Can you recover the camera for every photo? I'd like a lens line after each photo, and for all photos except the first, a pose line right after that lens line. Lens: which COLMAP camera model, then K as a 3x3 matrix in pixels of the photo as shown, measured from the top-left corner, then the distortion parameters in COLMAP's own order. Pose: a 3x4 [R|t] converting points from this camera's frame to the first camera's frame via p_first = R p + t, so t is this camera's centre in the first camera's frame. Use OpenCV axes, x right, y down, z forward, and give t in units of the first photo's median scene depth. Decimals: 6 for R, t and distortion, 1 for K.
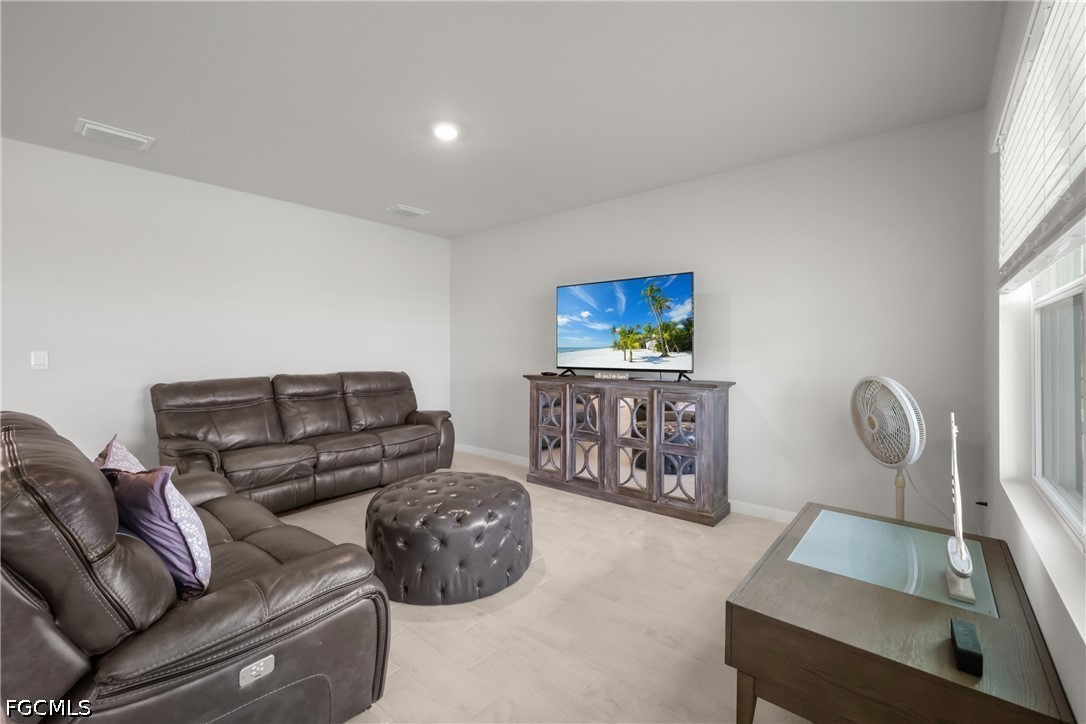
lens RADIAL K [[458.3, 0, 543.4], [0, 458.3, 349.2], [0, 0, 1]] dist [0.001512, 0.000189]
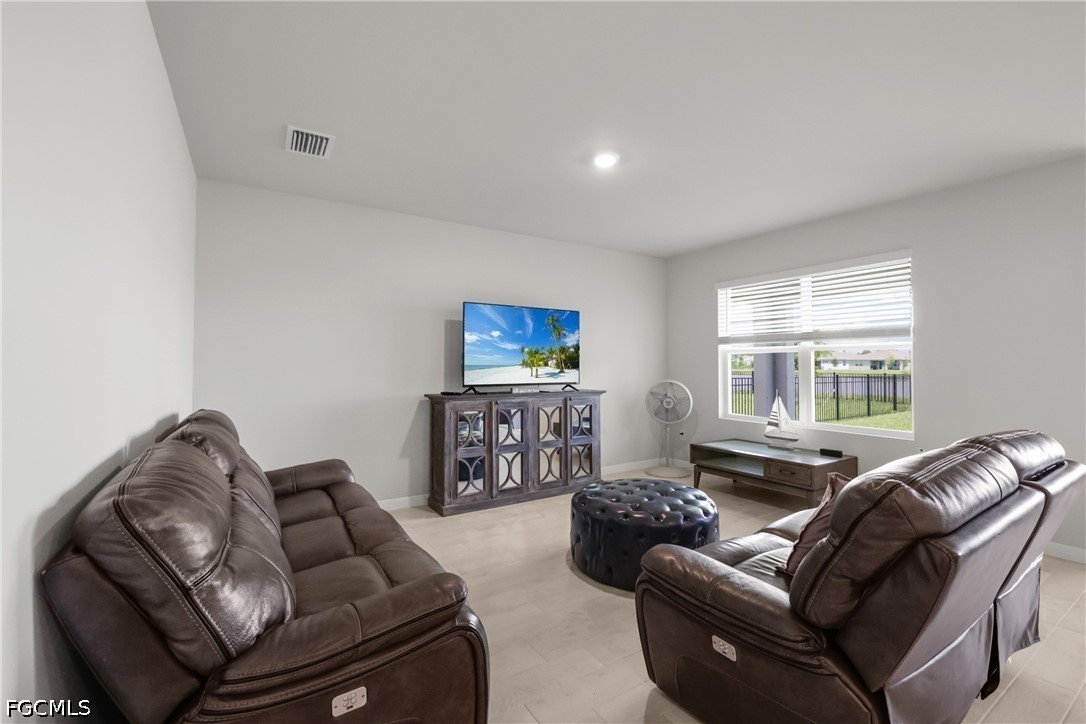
lens RADIAL K [[458.3, 0, 543.4], [0, 458.3, 349.2], [0, 0, 1]] dist [0.001512, 0.000189]
pose [[0.302859, 0.030057, 0.952561, -0.935191], [-0.002508, 0.999524, -0.030742, -0.009116], [-0.953032, 0.006921, 0.302790, 0.616670]]
